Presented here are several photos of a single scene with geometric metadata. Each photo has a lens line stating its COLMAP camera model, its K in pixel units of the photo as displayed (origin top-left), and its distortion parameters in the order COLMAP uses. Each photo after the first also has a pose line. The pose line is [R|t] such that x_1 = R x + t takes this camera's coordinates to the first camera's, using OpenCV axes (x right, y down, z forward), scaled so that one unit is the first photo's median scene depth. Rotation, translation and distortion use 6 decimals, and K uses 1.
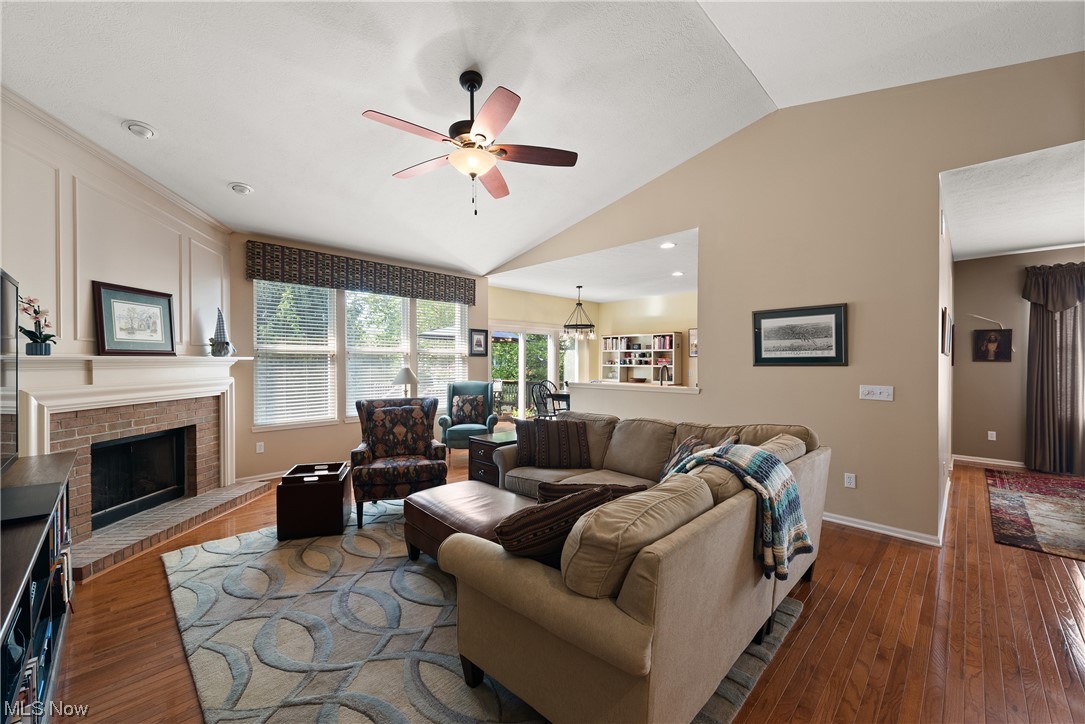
lens RADIAL K [[427.0, 0, 543.7], [0, 427.0, 362.6], [0, 0, 1]] dist [0.012867, -0.001338]
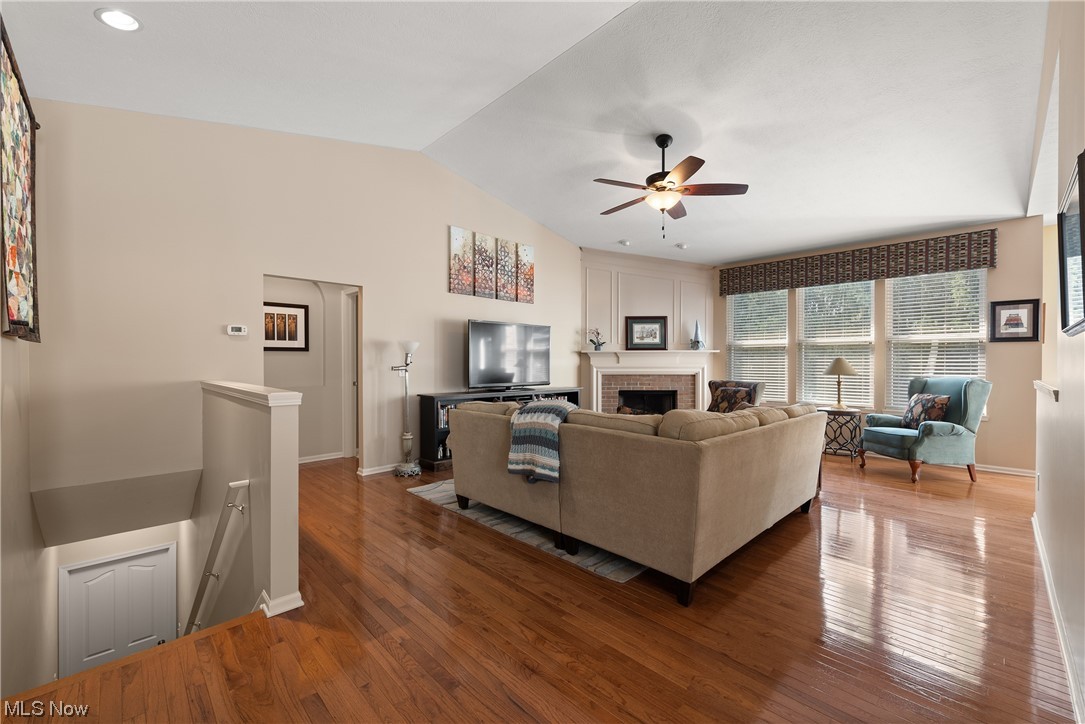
lens RADIAL K [[441.6, 0, 537.7], [0, 441.6, 366.0], [0, 0, 1]] dist [0.010178, -0.002539]
pose [[-0.028361, 0.006793, -0.999575, 0.705775], [-0.005289, 0.999962, 0.006946, 0.028048], [0.999584, 0.005484, -0.028324, 0.366662]]
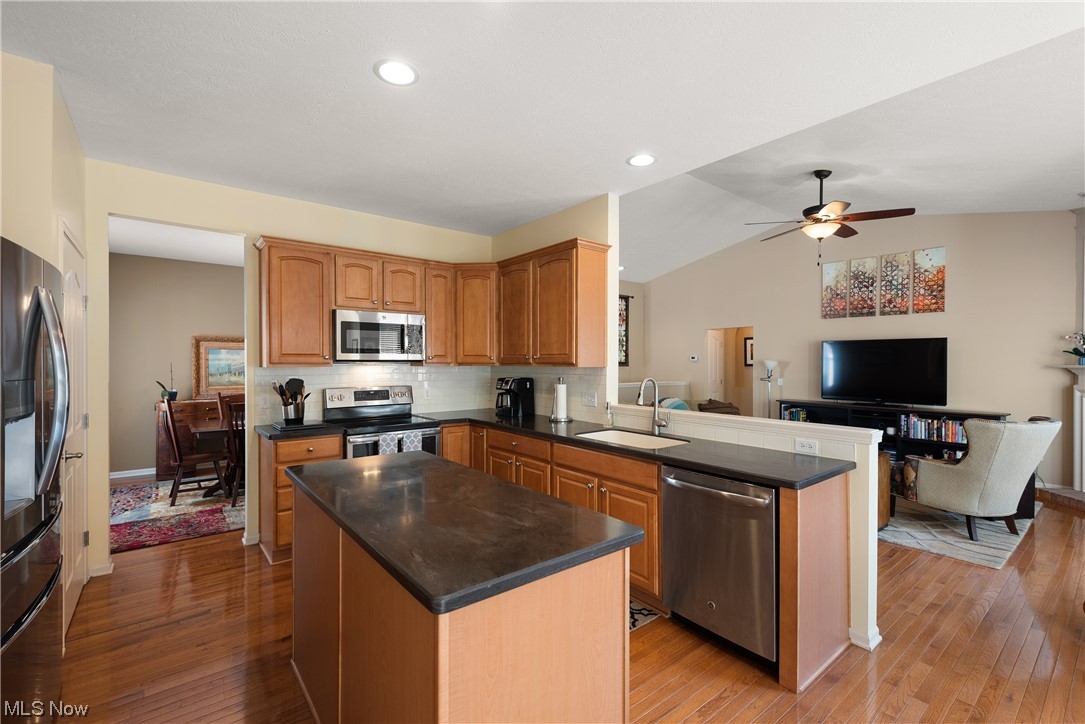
lens RADIAL K [[474.4, 0, 539.6], [0, 474.4, 363.1], [0, 0, 1]] dist [0.004736, -0.000695]
pose [[-0.992235, -0.003590, 0.124322, 0.321481], [-0.002774, 0.999973, 0.006737, -0.015571], [-0.124343, 0.006339, -0.992219, 1.524802]]
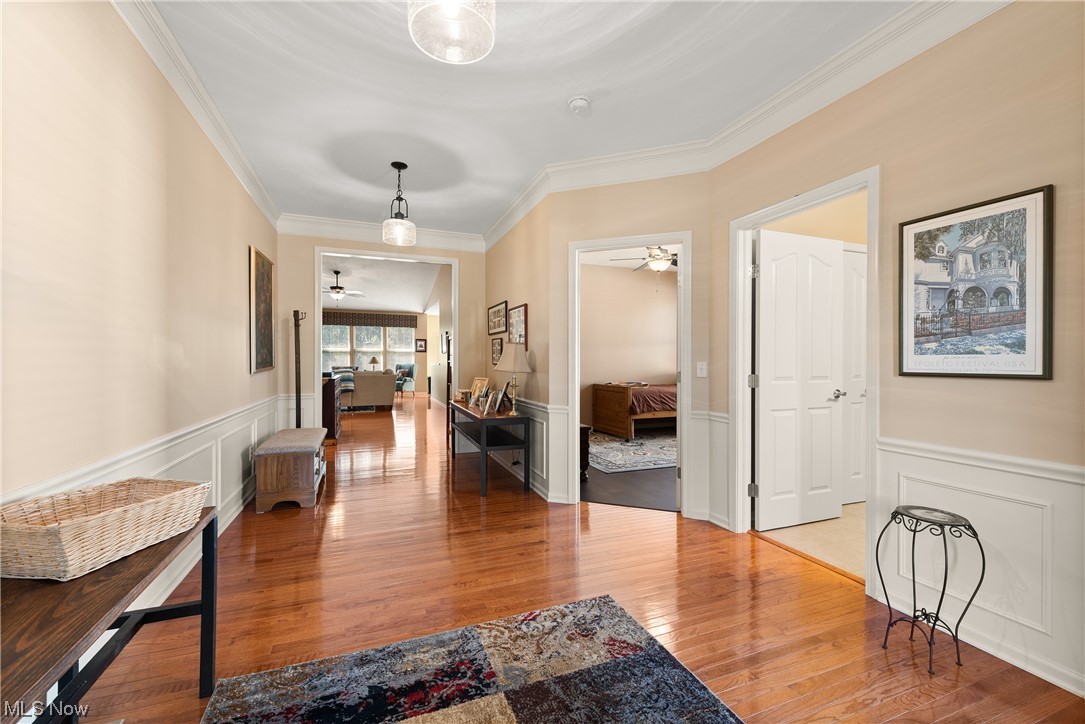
lens RADIAL K [[441.6, 0, 535.2], [0, 441.6, 360.7], [0, 0, 1]] dist [0.010178, -0.002539]
pose [[0.904519, -0.001792, -0.426430, 1.615702], [-0.000520, 0.999986, -0.005305, 0.049045], [0.426433, 0.005020, 0.904505, -0.901468]]
